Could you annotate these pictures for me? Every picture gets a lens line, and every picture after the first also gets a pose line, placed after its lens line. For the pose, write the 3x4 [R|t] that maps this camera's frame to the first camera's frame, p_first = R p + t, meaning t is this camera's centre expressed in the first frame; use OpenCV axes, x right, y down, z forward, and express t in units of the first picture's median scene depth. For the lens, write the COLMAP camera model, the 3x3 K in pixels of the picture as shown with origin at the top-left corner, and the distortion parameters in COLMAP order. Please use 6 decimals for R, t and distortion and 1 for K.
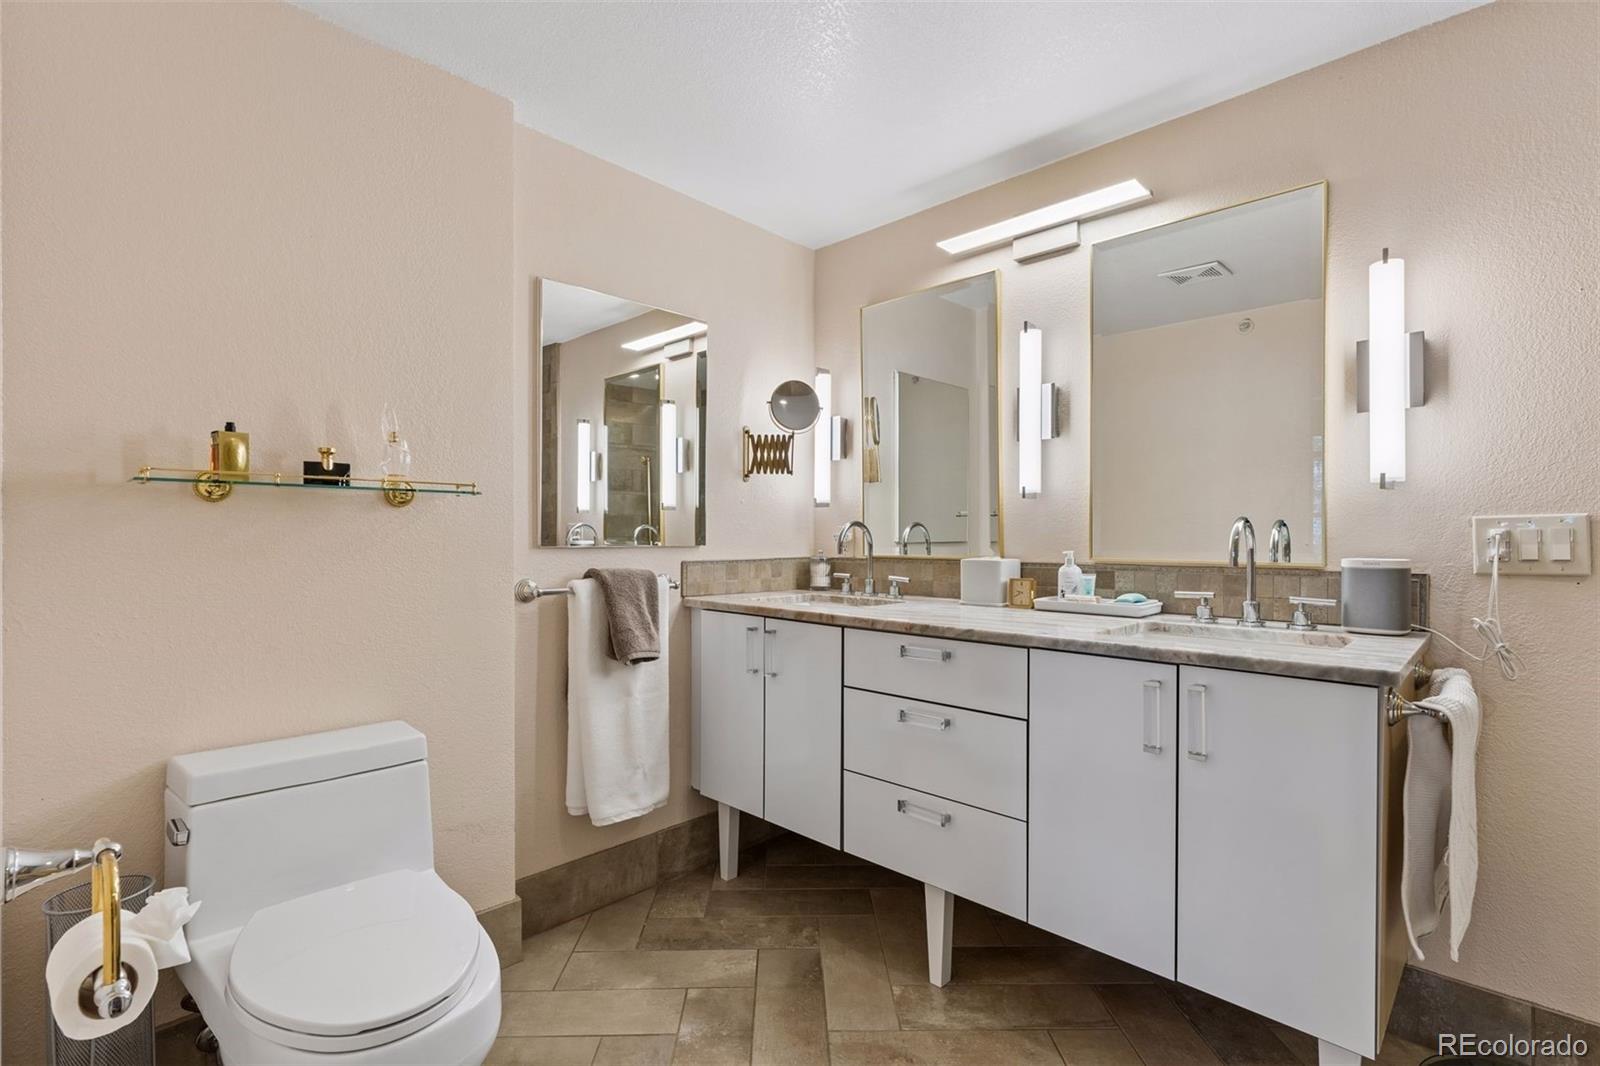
lens RADIAL K [[742.5, 0, 794.3], [0, 742.5, 534.8], [0, 0, 1]] dist [-0.004682, -0.000156]
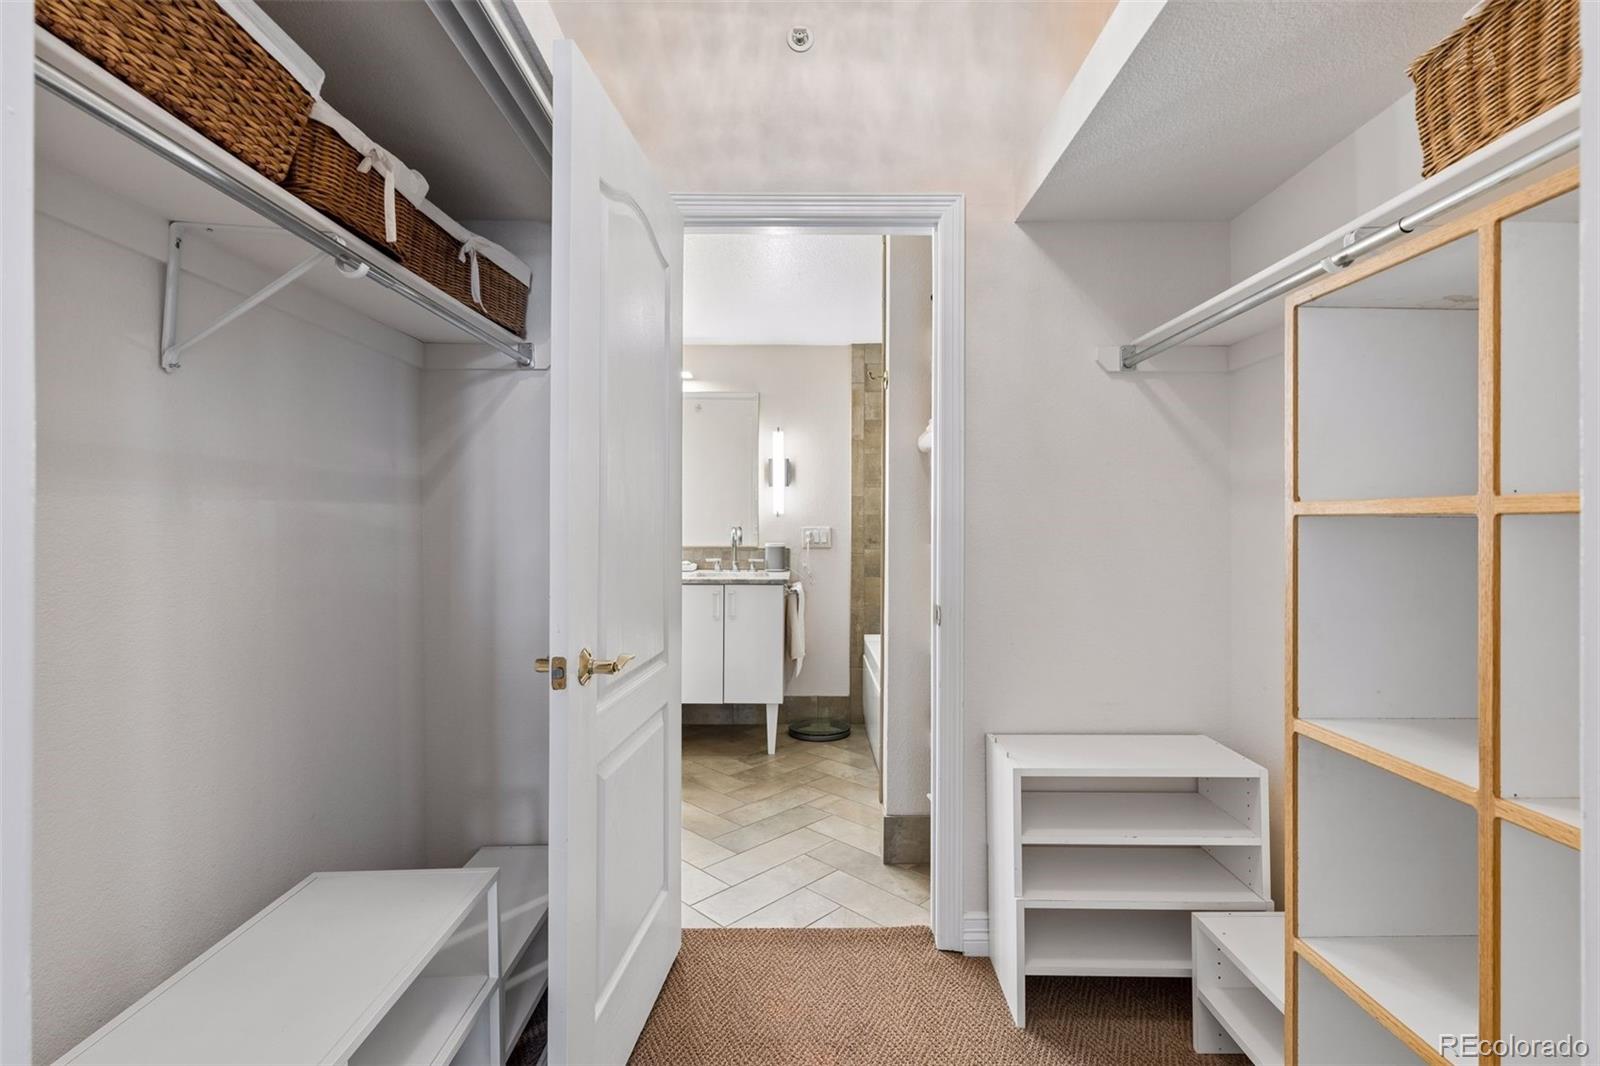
lens RADIAL K [[742.5, 0, 798.0], [0, 742.5, 523.5], [0, 0, 1]] dist [-0.004682, -0.000156]
pose [[0.717486, -0.006076, 0.696547, -1.010457], [0.000505, 0.999966, 0.008202, -0.059665], [-0.696573, -0.005533, 0.717464, -0.967420]]
